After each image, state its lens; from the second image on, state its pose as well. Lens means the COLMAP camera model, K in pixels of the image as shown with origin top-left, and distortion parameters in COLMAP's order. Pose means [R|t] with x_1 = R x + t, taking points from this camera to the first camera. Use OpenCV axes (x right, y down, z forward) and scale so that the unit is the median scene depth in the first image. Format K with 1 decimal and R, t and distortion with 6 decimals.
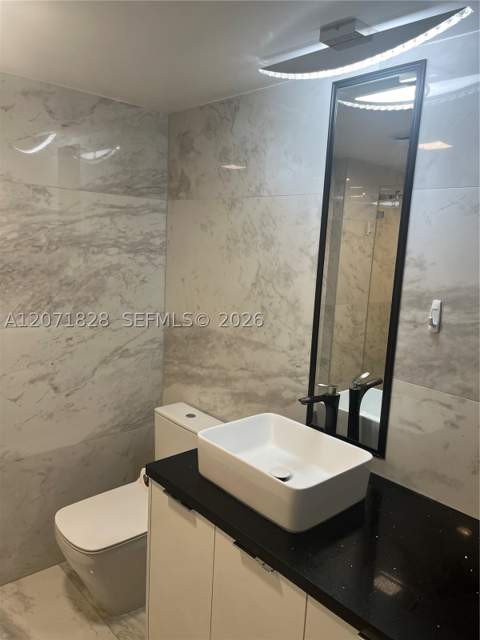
lens RADIAL K [[484.7, 0, 240.5], [0, 484.7, 321.1], [0, 0, 1]] dist [0.050614, -0.060425]
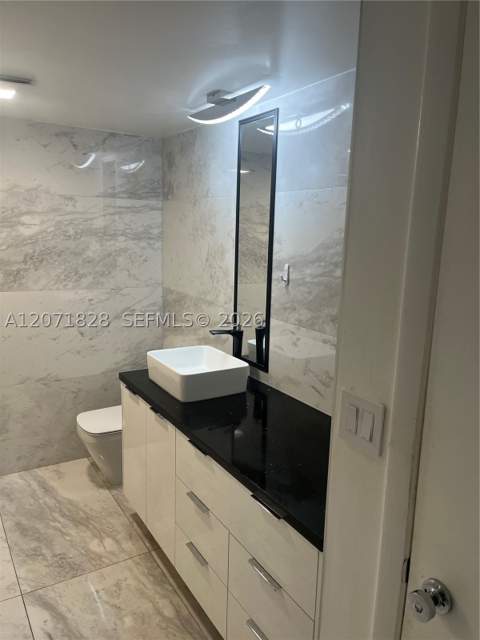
lens RADIAL K [[484.7, 0, 241.4], [0, 484.7, 319.5], [0, 0, 1]] dist [0.050614, -0.060425]
pose [[0.984283, 0.010353, -0.176296, 0.372900], [-0.008557, 0.999904, 0.010942, 0.081233], [0.176392, -0.009261, 0.984276, -0.375336]]
